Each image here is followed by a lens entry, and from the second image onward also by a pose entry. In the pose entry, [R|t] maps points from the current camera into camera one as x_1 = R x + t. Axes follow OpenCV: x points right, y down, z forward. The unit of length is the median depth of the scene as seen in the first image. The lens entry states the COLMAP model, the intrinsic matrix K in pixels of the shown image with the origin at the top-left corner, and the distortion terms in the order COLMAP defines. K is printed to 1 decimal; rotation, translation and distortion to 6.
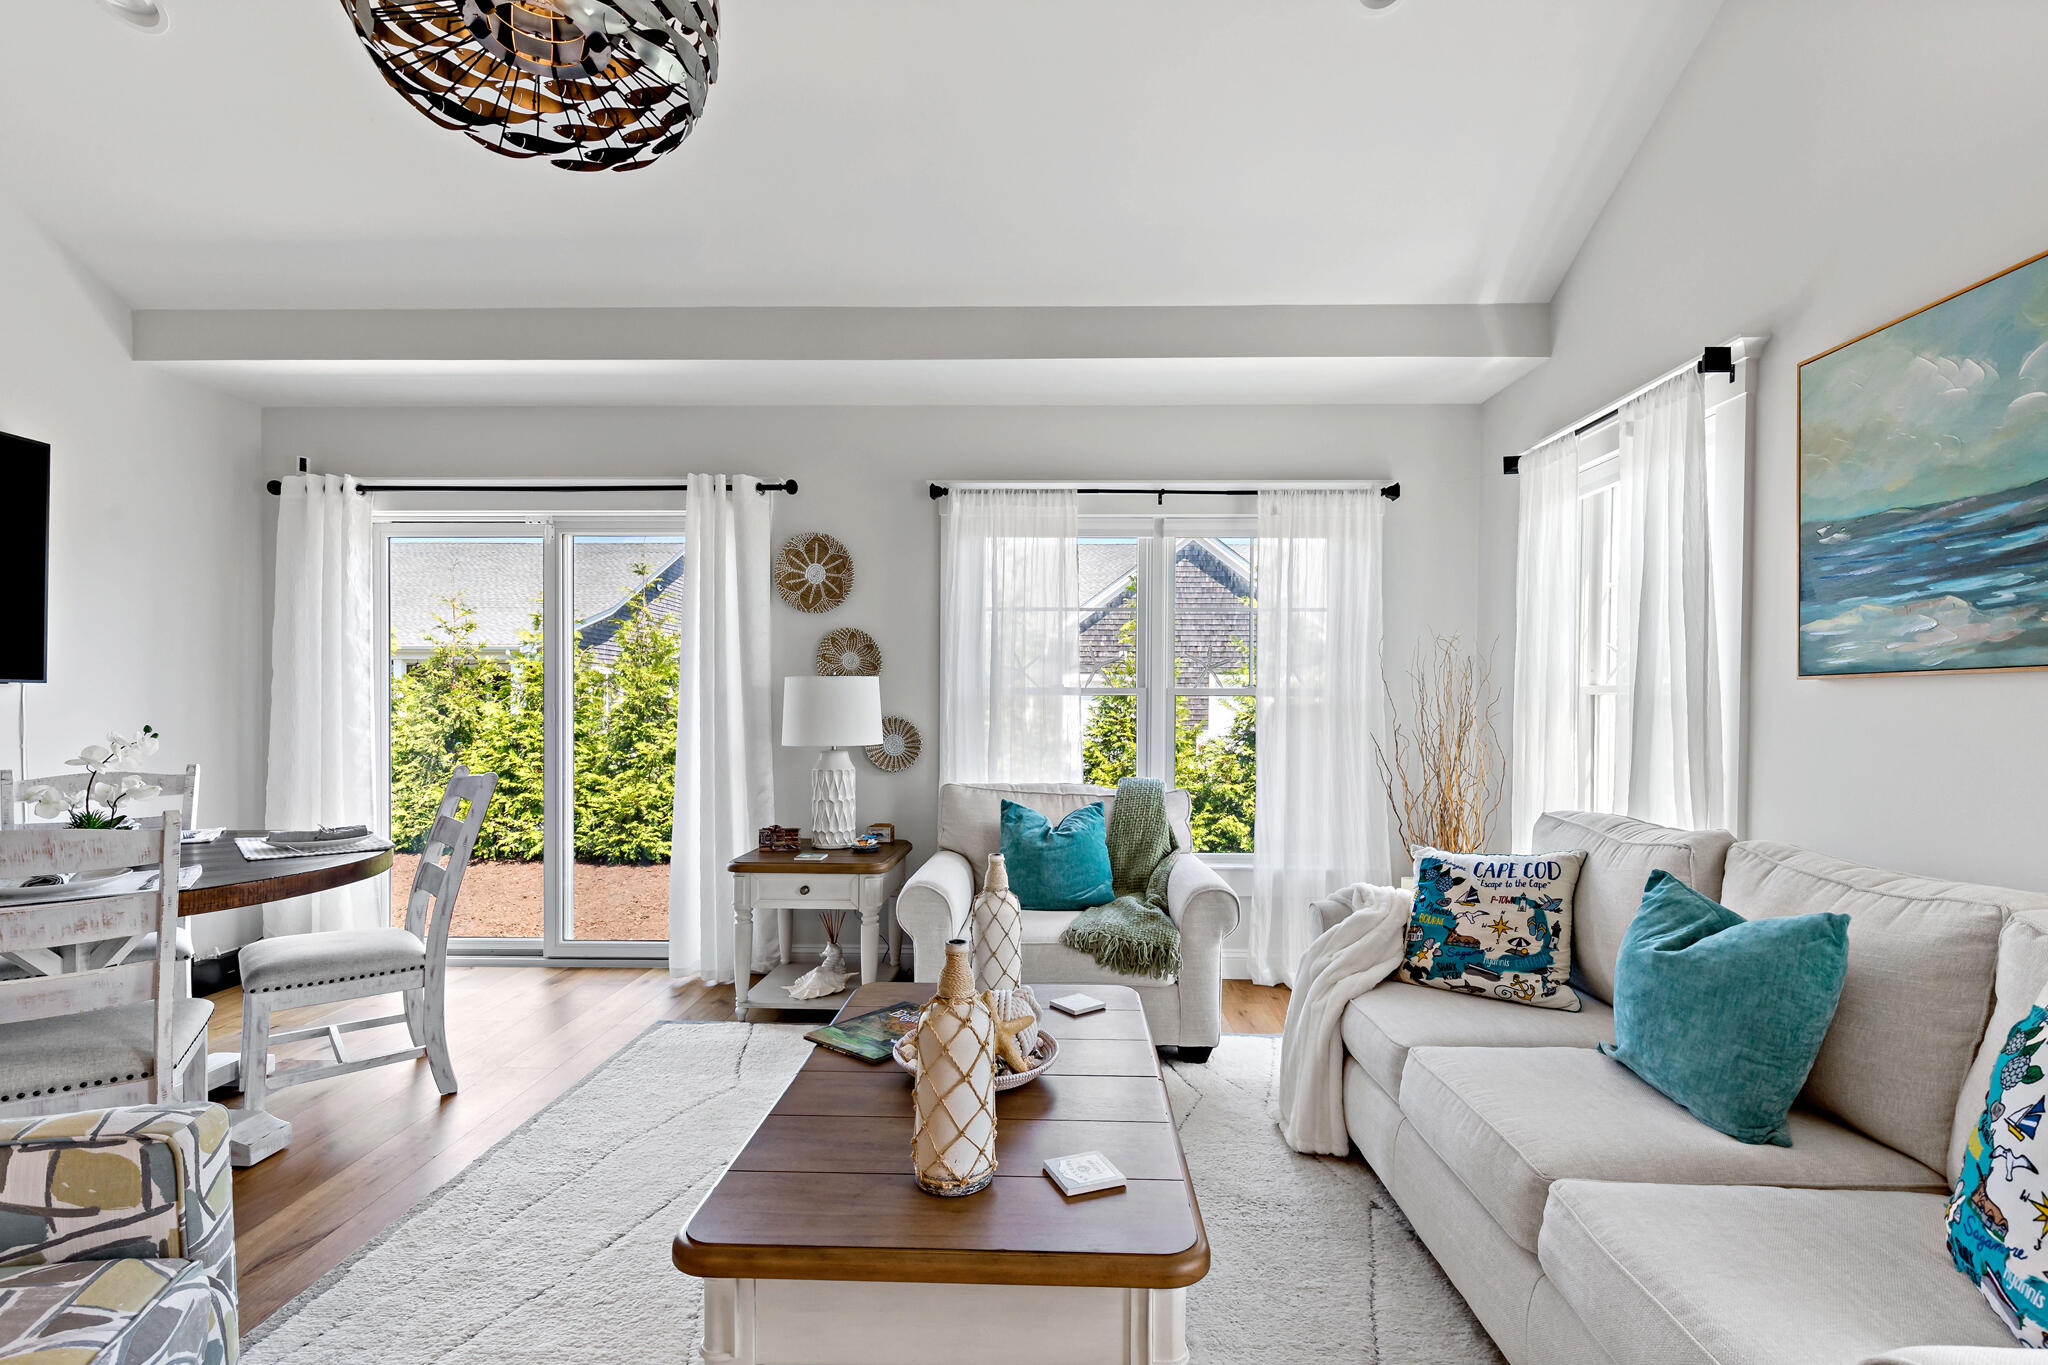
lens RADIAL K [[911.0, 0, 1035.1], [0, 911.0, 689.4], [0, 0, 1]] dist [0.010484, -0.002030]
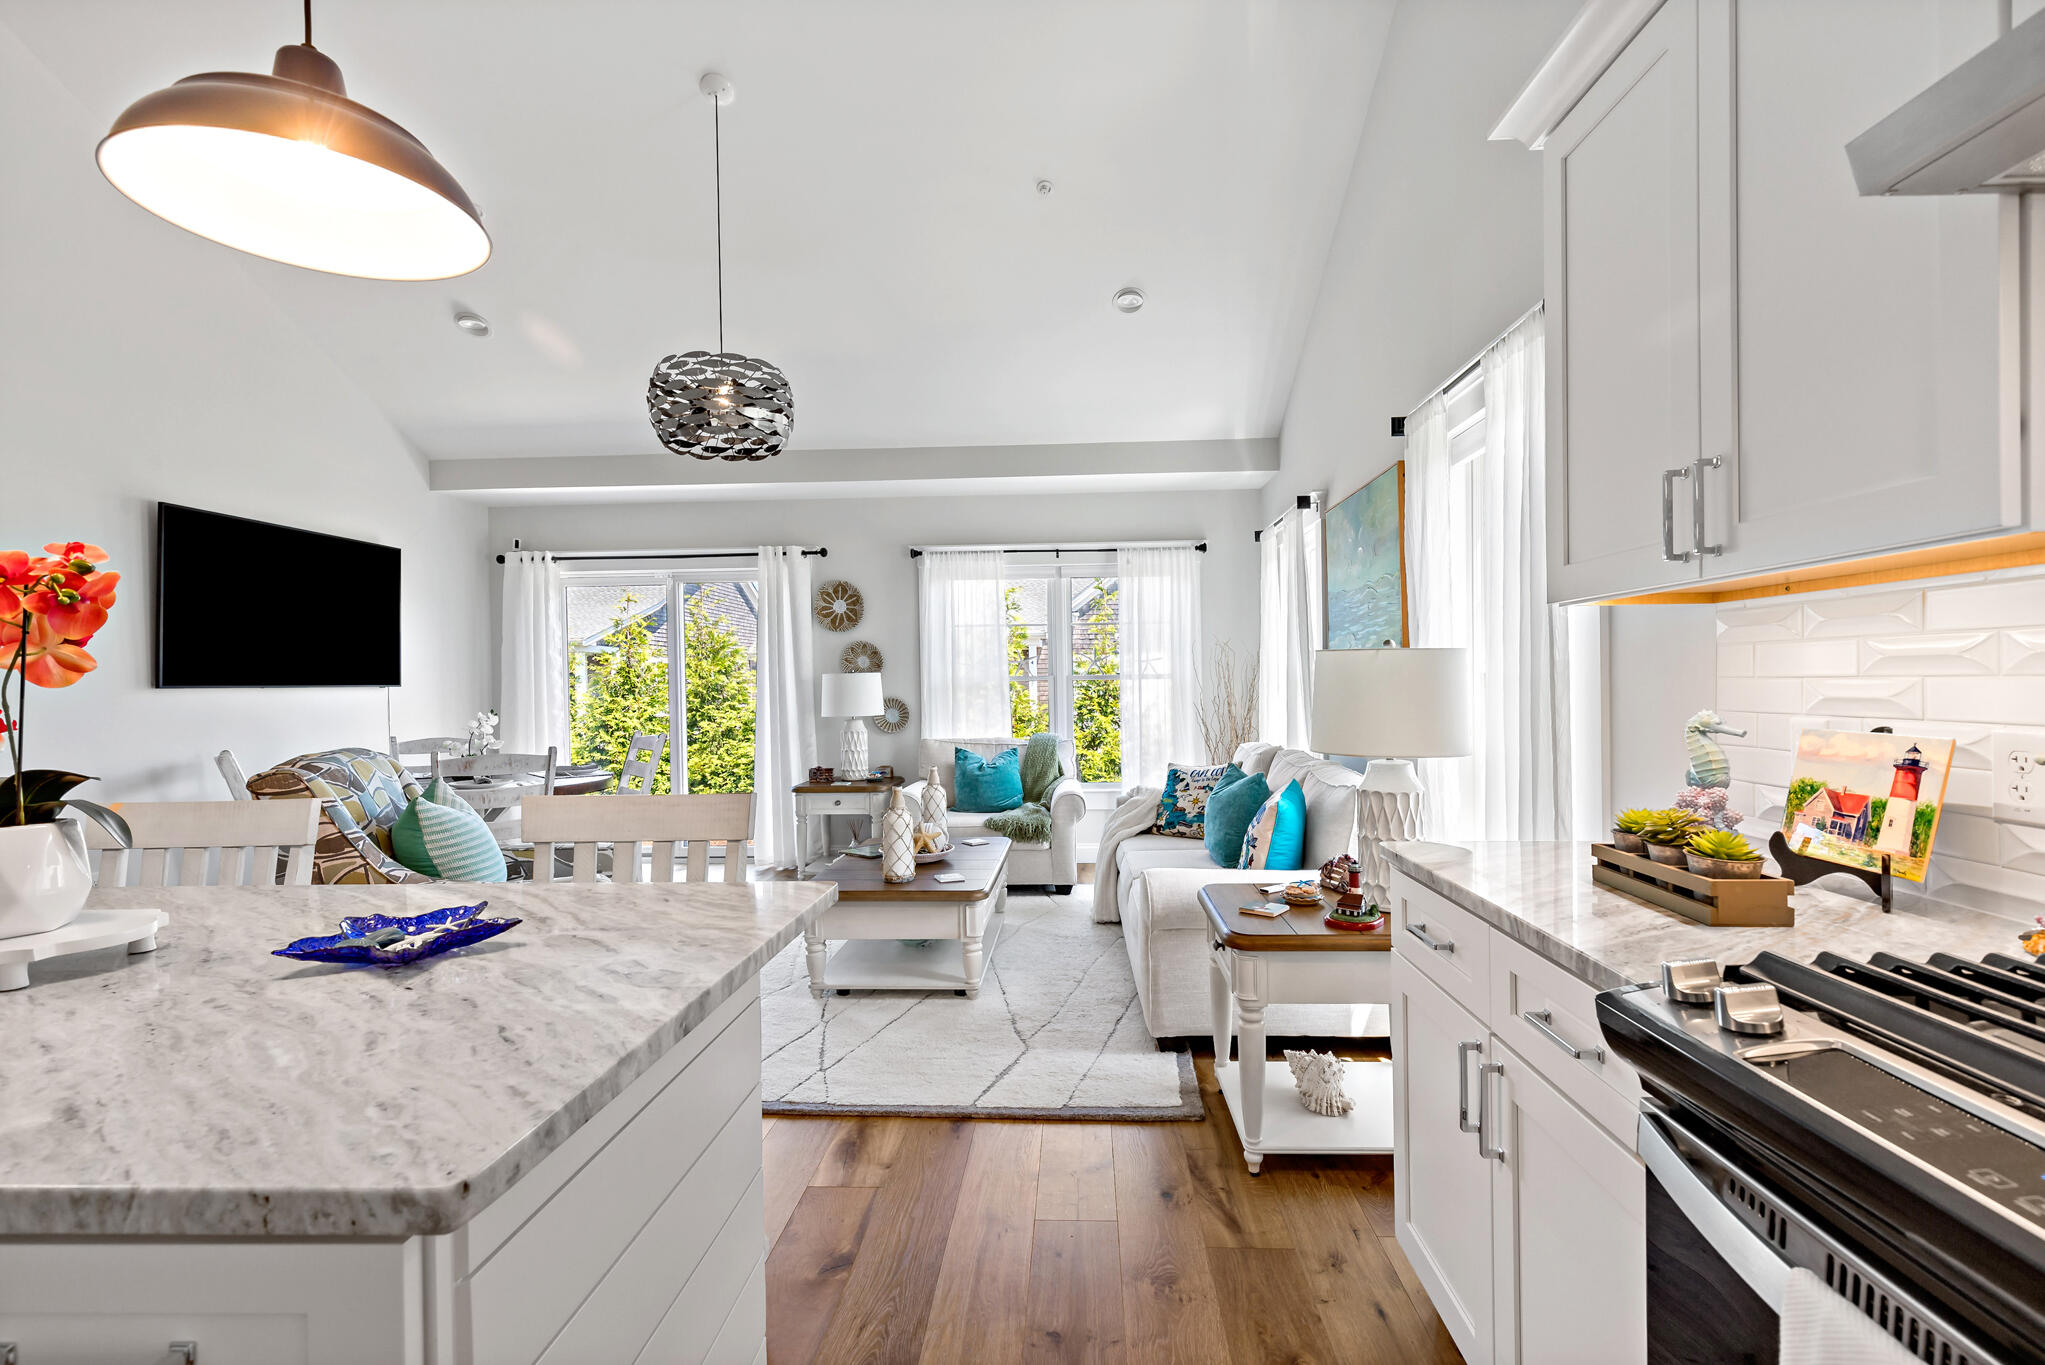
lens RADIAL K [[909.7, 0, 1026.9], [0, 909.7, 685.0], [0, 0, 1]] dist [0.010484, -0.002030]
pose [[0.999146, -0.017229, -0.037568, 0.147859], [0.017919, 0.999676, 0.018105, -0.017123], [0.037244, -0.018762, 0.999130, -0.598675]]
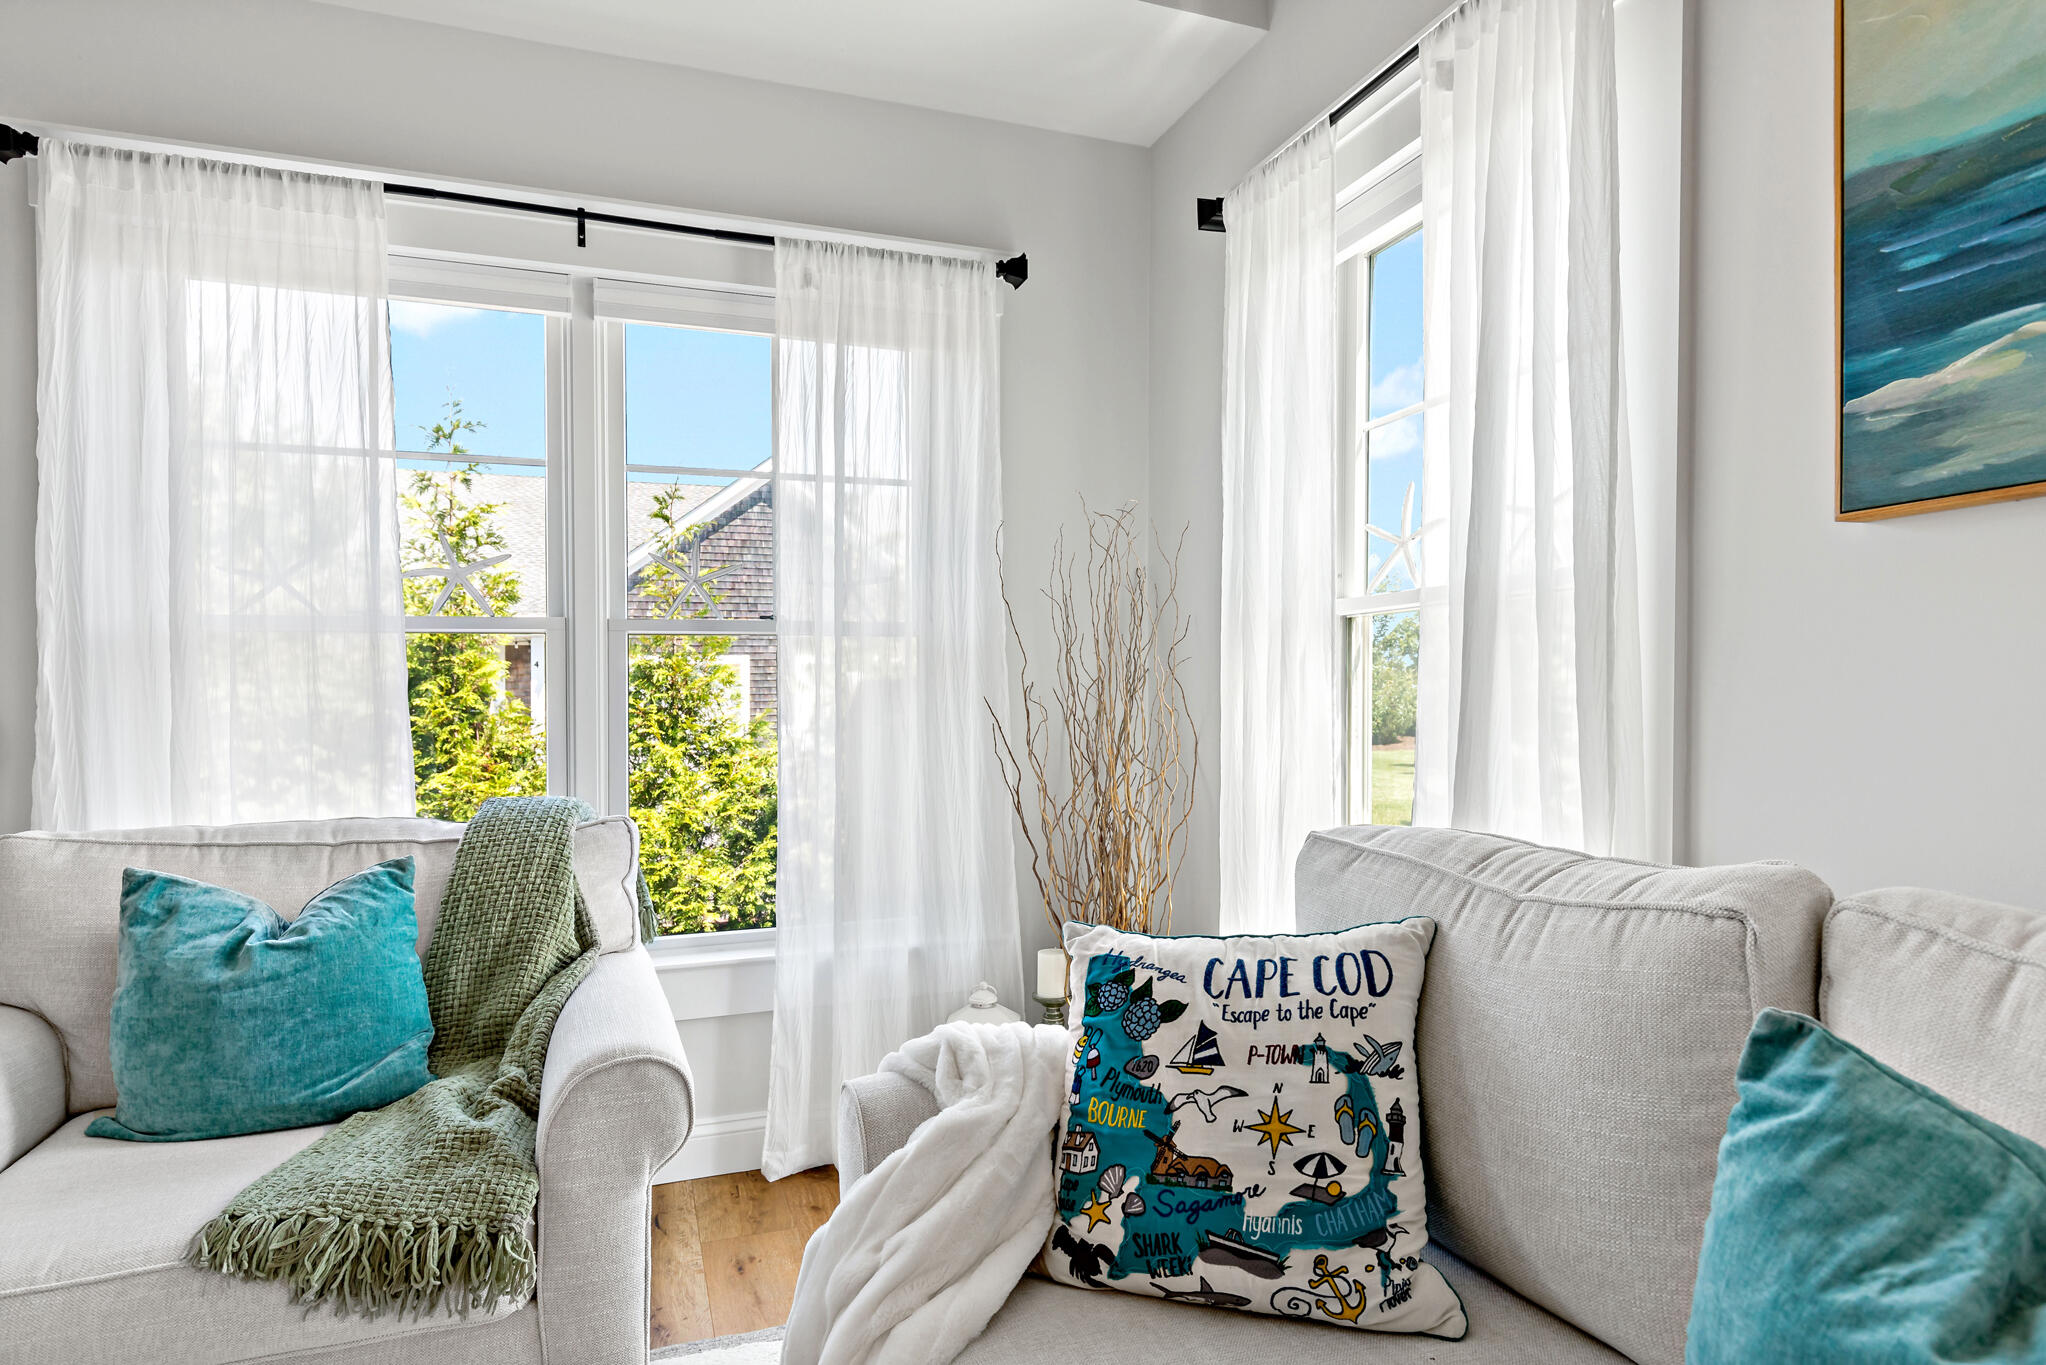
lens RADIAL K [[1103.7, 0, 1013.4], [0, 1103.7, 693.8], [0, 0, 1]] dist [0.007412, -0.001414]
pose [[0.932154, -0.013493, 0.361812, 0.146369], [0.010166, 0.999887, 0.011097, 0.039583], [-0.361920, -0.006666, 0.932185, 0.379269]]
